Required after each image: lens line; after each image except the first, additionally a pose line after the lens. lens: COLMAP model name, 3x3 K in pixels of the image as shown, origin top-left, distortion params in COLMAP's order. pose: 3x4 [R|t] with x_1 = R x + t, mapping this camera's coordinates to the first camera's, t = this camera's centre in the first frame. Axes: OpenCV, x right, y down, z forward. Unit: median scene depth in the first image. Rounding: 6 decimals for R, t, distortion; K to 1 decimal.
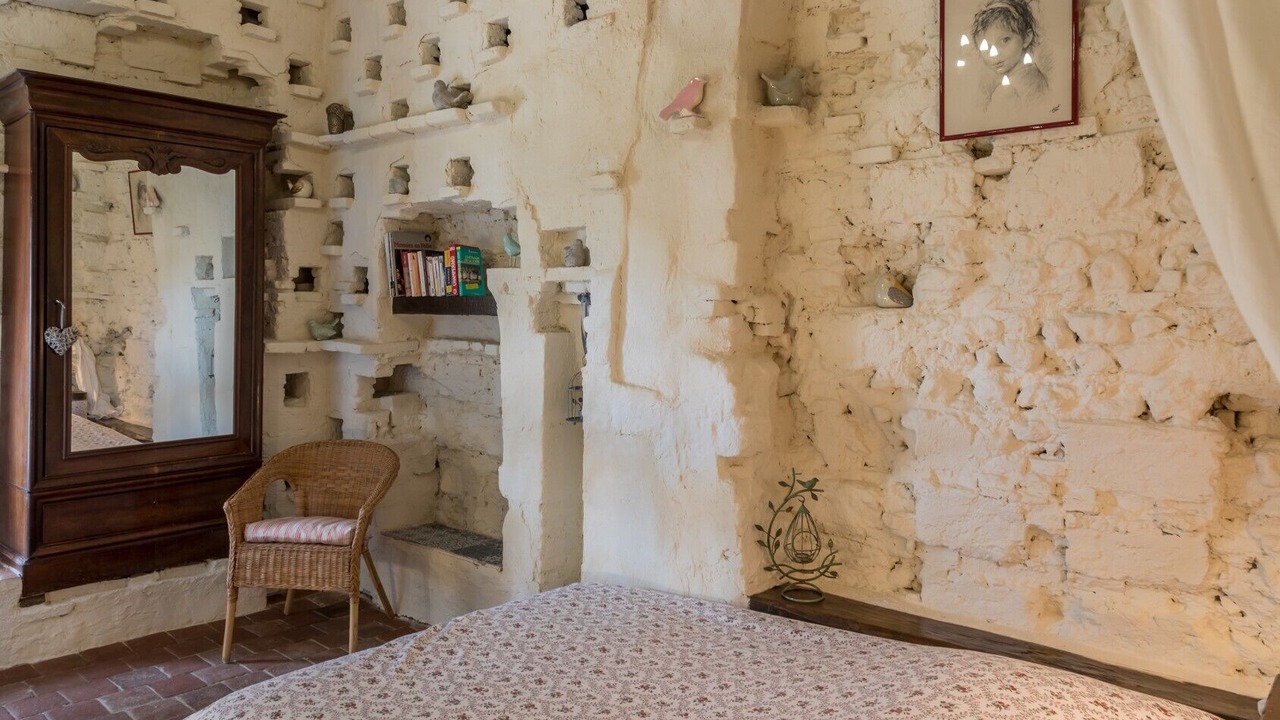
lens RADIAL K [[878.2, 0, 646.7], [0, 878.2, 303.3], [0, 0, 1]] dist [0.015044, -0.001426]
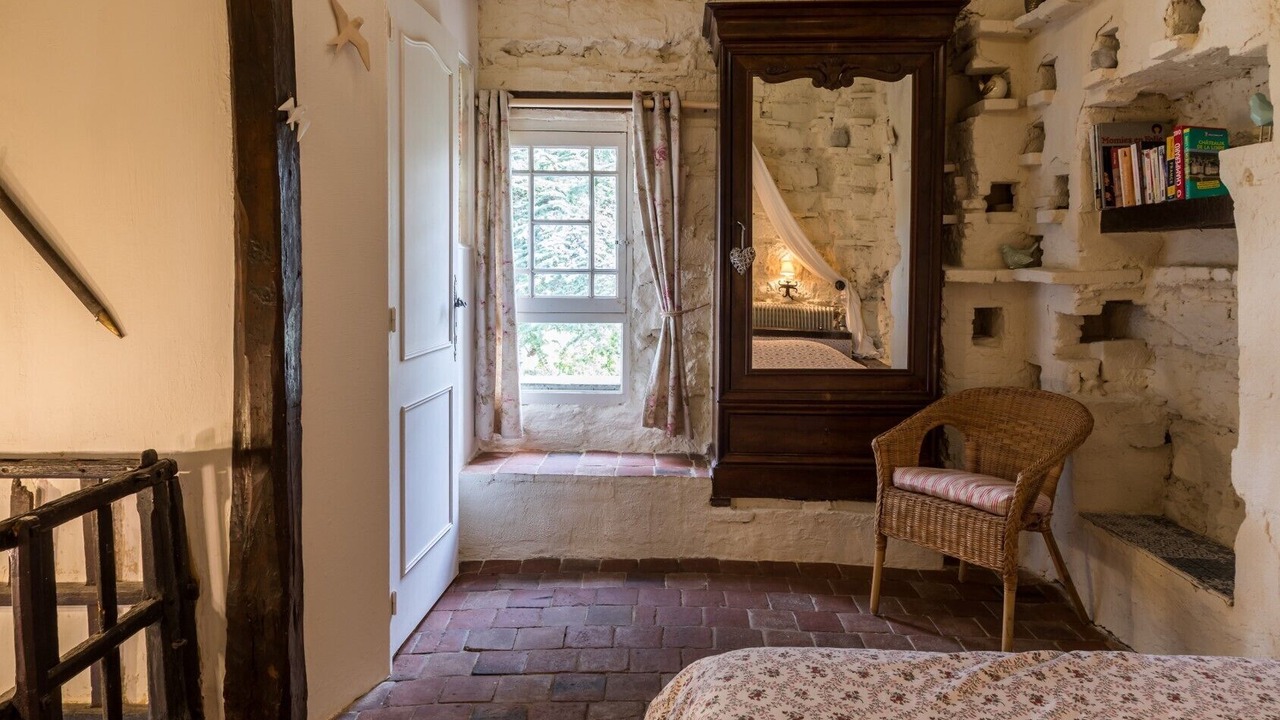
lens RADIAL K [[878.2, 0, 646.7], [0, 878.2, 303.3], [0, 0, 1]] dist [0.015044, -0.001426]
pose [[0.634877, 0.028099, -0.772102, 0.057995], [0.003678, 0.999217, 0.039389, 0.044633], [0.772604, -0.027847, 0.634277, 0.223147]]
